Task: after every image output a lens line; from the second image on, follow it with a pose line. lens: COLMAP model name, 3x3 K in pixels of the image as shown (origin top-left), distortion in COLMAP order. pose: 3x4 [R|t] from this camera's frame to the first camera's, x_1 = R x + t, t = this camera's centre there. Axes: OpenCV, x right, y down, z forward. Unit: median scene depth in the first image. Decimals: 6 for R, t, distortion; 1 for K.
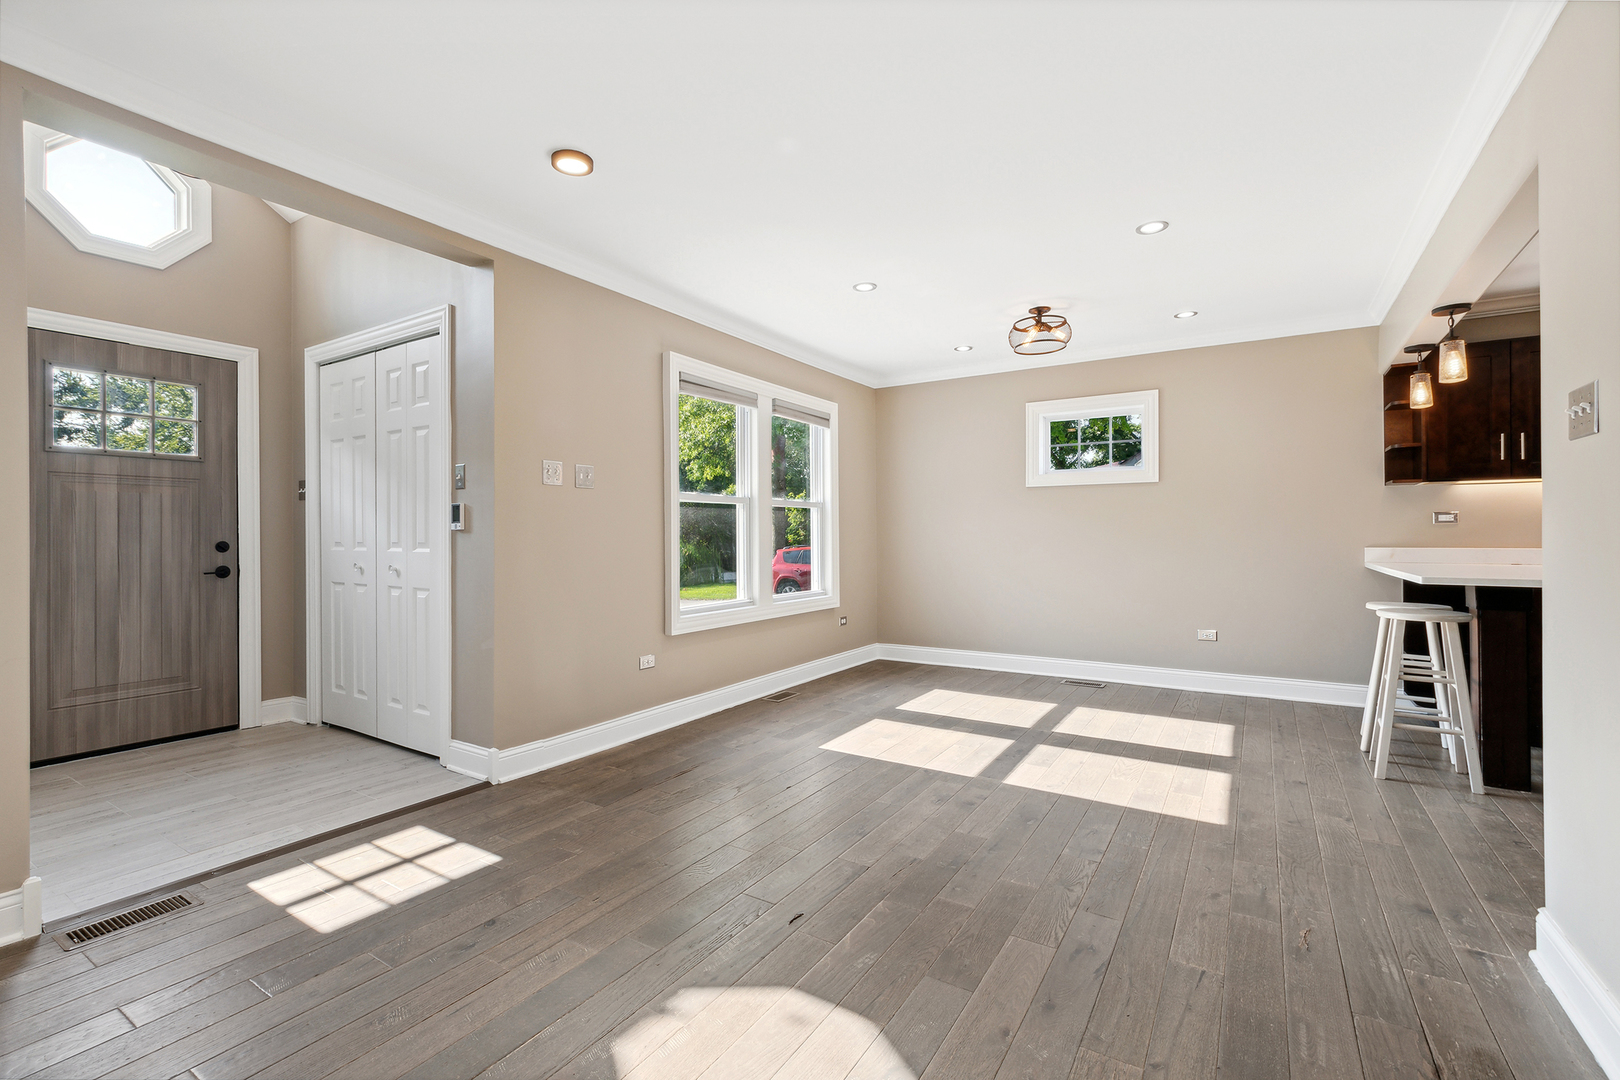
lens RADIAL K [[725.2, 0, 787.1], [0, 725.2, 539.6], [0, 0, 1]] dist [0.004679, -0.004002]
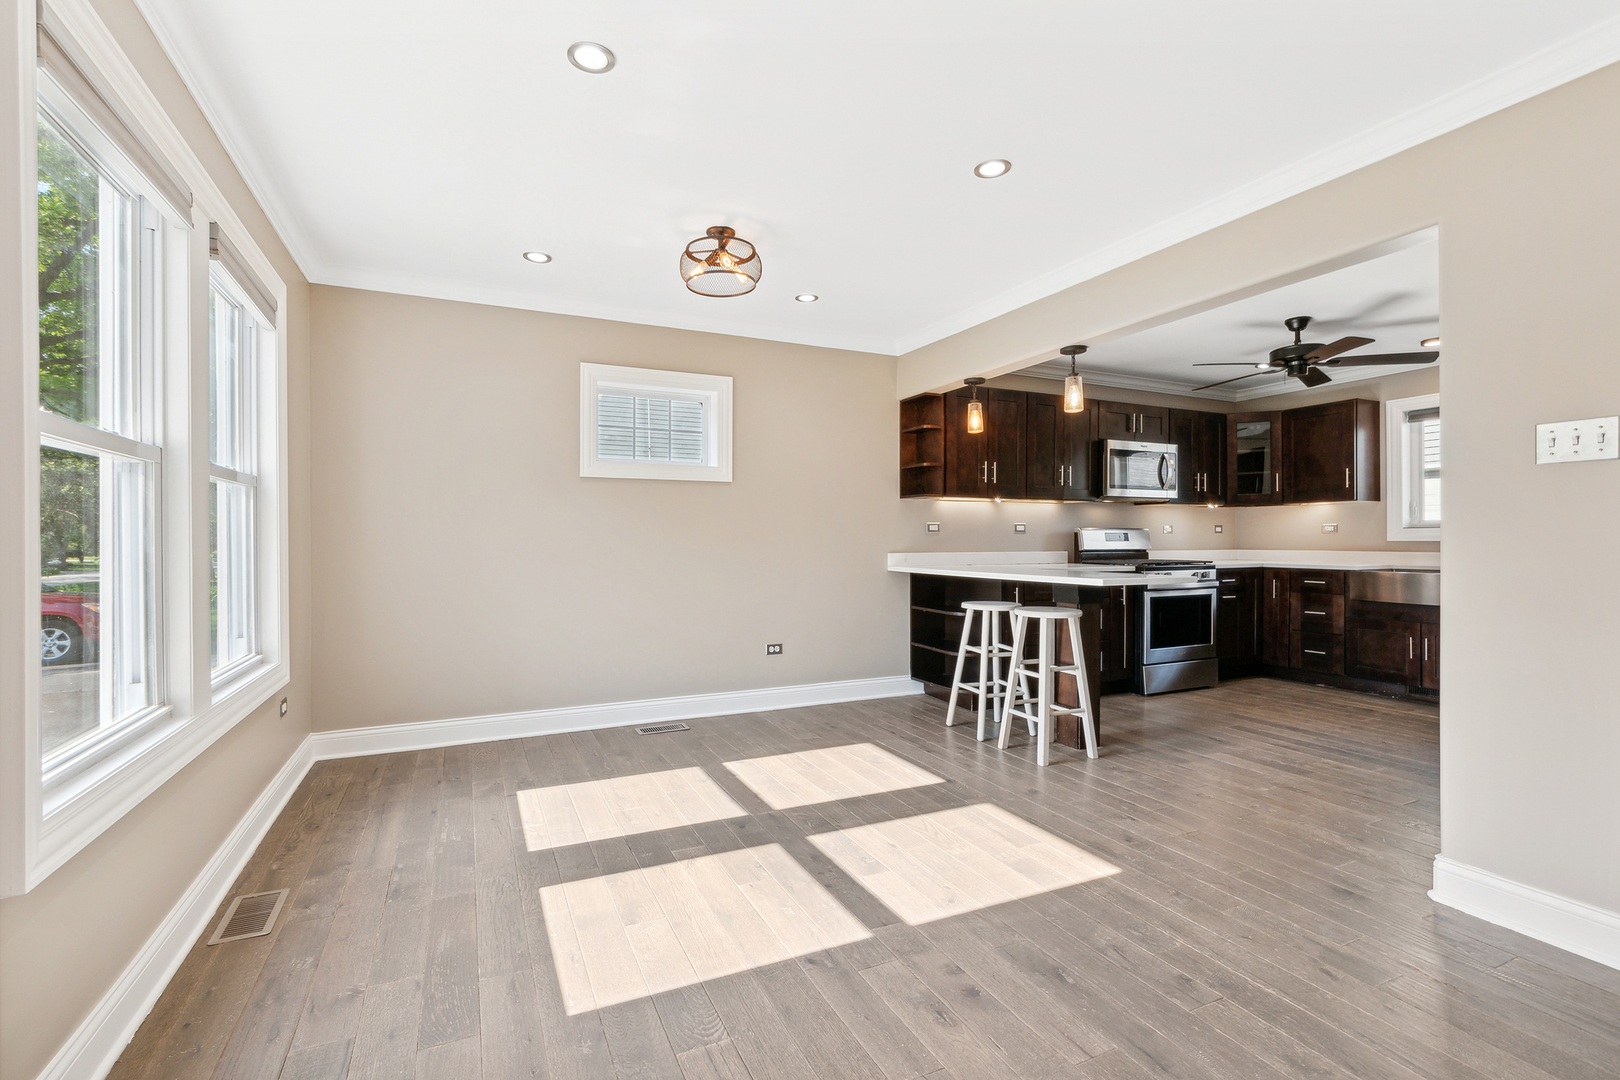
lens RADIAL K [[725.2, 0, 788.6], [0, 725.2, 541.2], [0, 0, 1]] dist [0.004679, -0.004002]
pose [[0.529593, 0.002227, 0.848249, -0.273210], [0.005796, 0.999964, -0.006244, -0.002373], [-0.848232, 0.008224, 0.529561, 0.662880]]
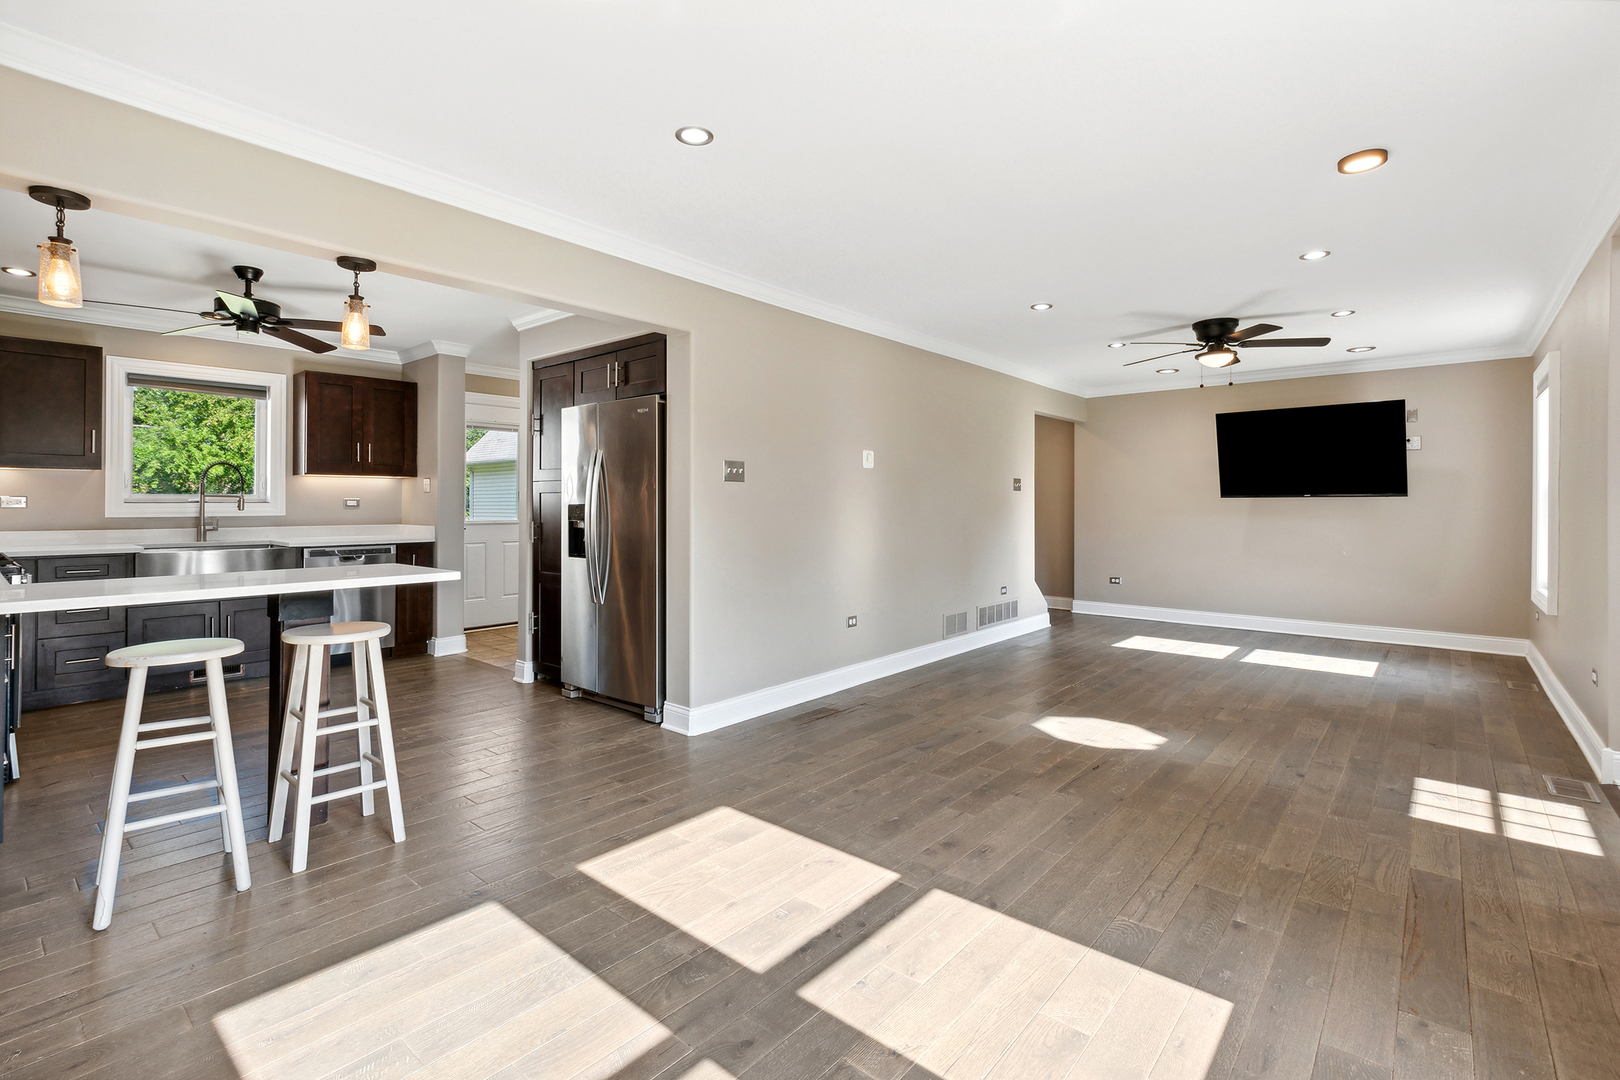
lens RADIAL K [[725.2, 0, 803.7], [0, 725.2, 504.6], [0, 0, 1]] dist [0.004679, -0.004002]
pose [[-0.992129, 0.000255, 0.125222, 0.256625], [0.000657, 0.999995, 0.003169, -0.031284], [-0.125221, 0.003226, -0.992124, 1.529842]]
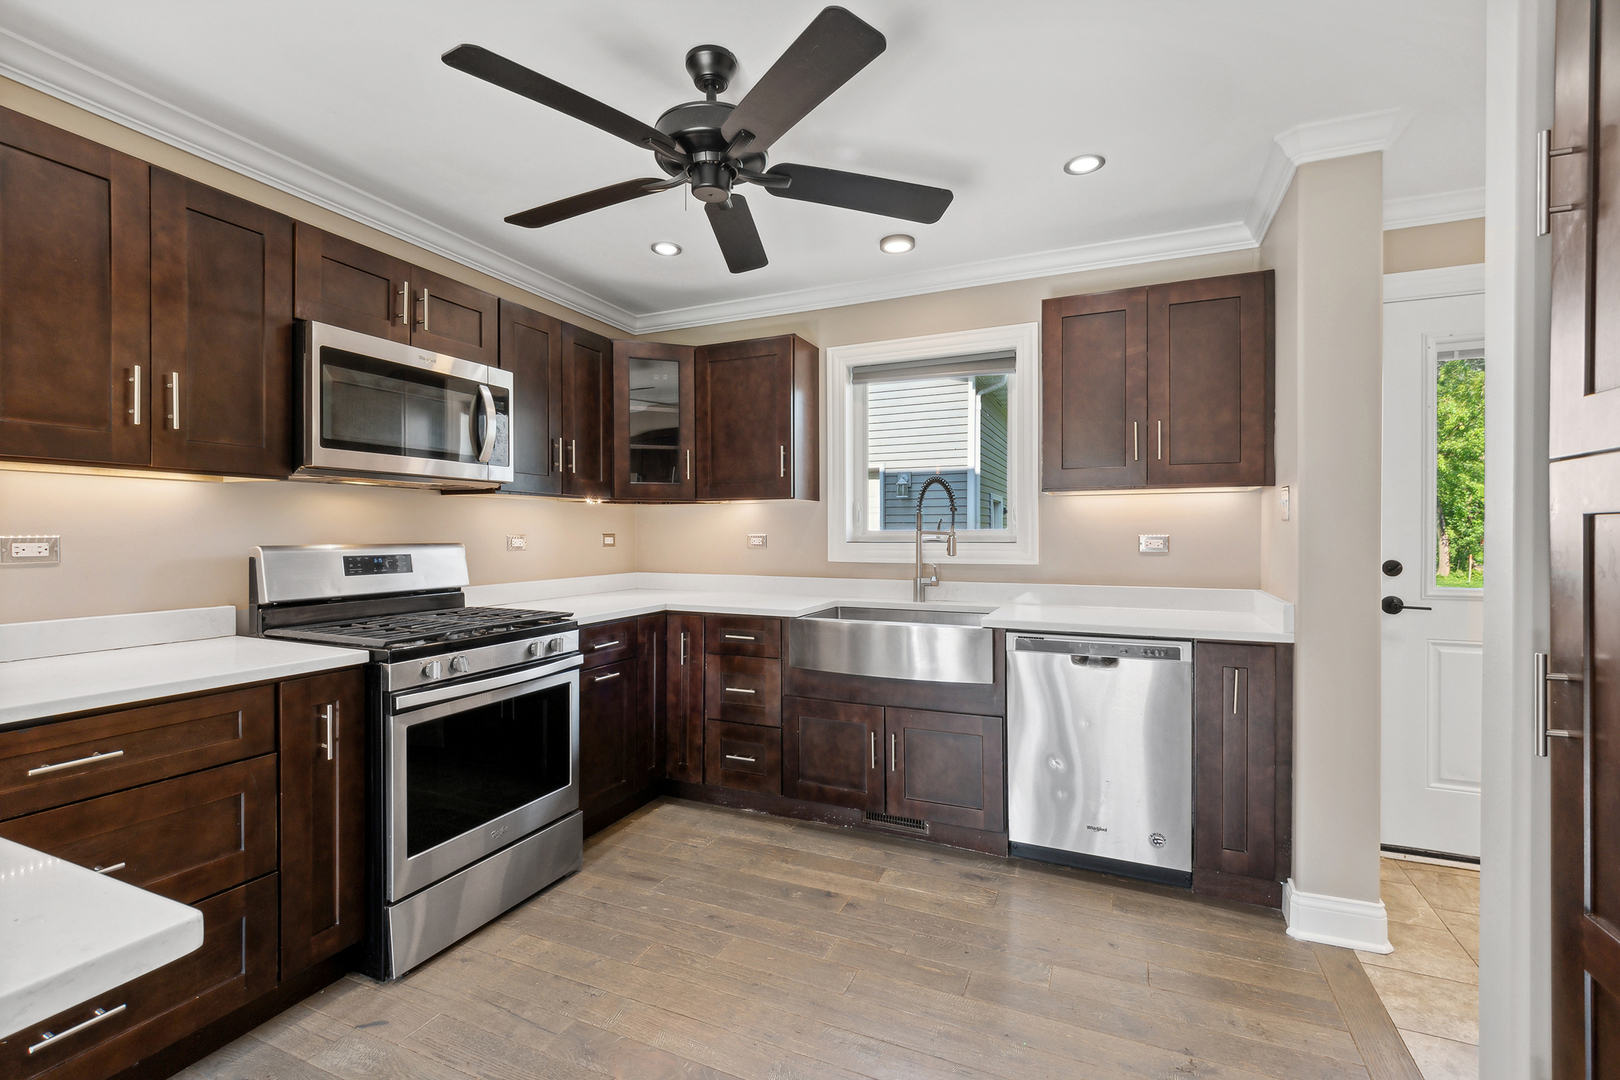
lens RADIAL K [[725.2, 0, 792.3], [0, 725.2, 542.6], [0, 0, 1]] dist [0.004679, -0.004002]
pose [[-0.151867, -0.011815, 0.988330, 0.685804], [0.007606, 0.999885, 0.013122, -0.044359], [-0.988372, 0.009510, -0.151760, 0.605583]]
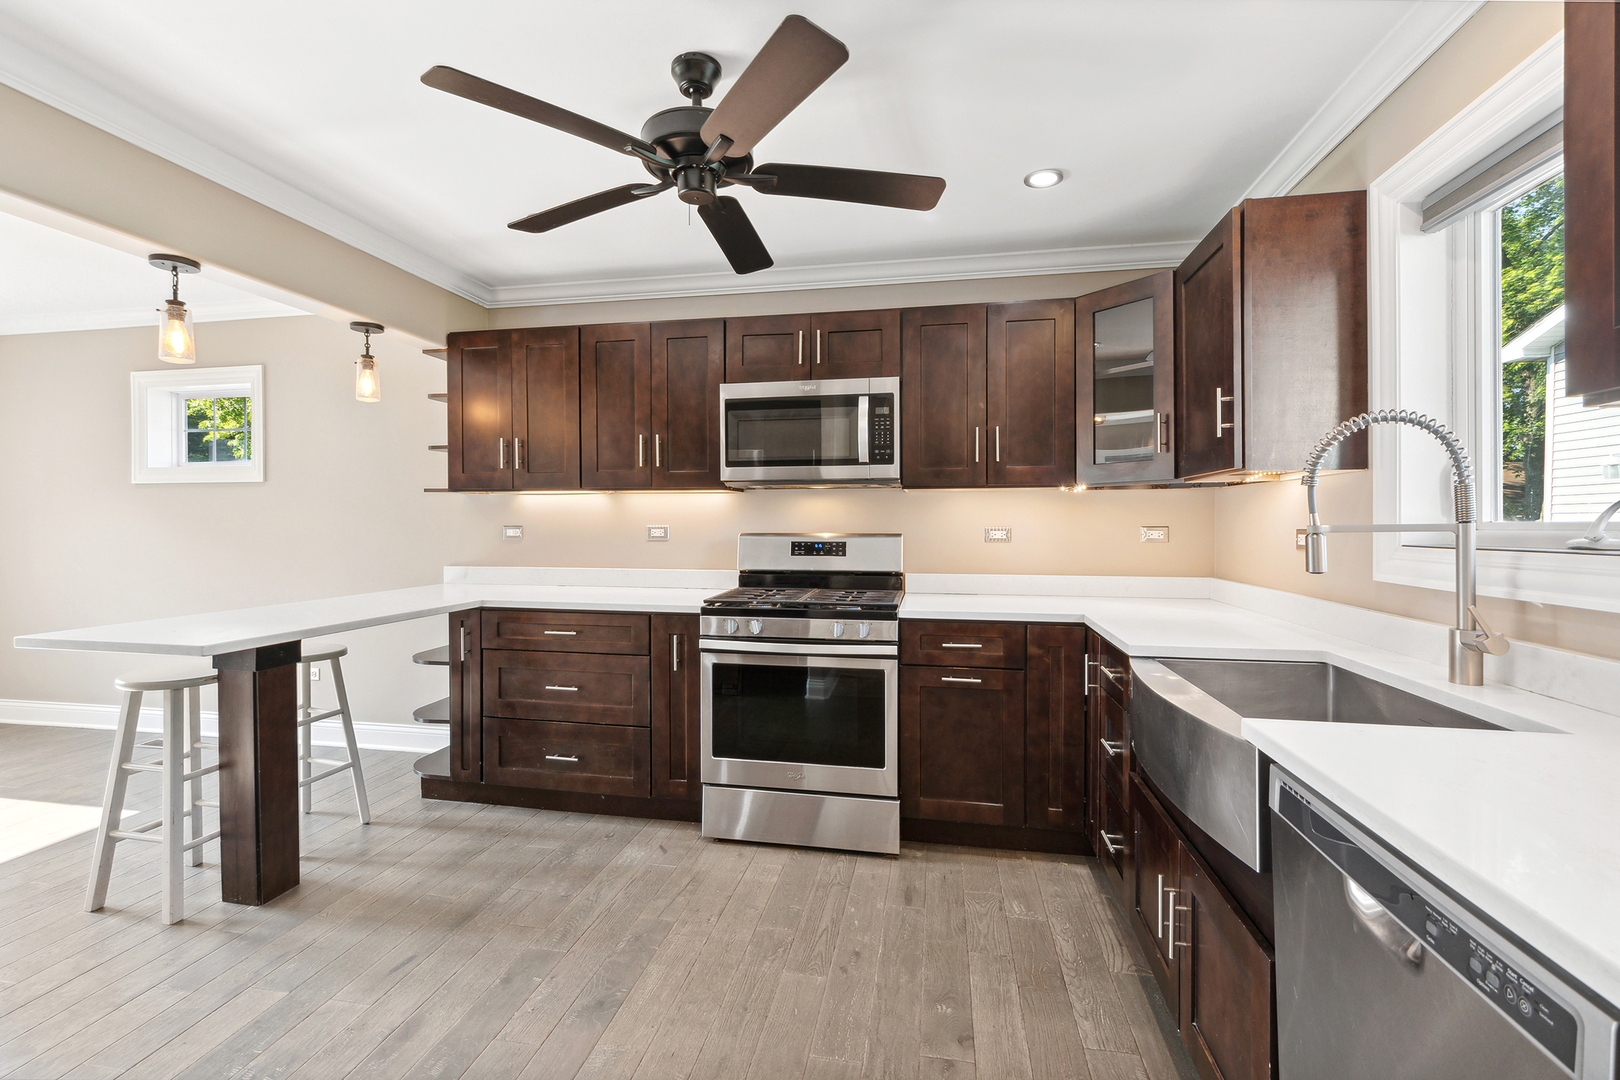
lens RADIAL K [[725.2, 0, 816.4], [0, 725.2, 531.6], [0, 0, 1]] dist [0.004679, -0.004002]
pose [[0.925802, -0.002166, 0.378004, 1.083209], [0.000421, 0.999989, 0.004700, -0.043208], [-0.378010, -0.004192, 0.925792, 0.057594]]
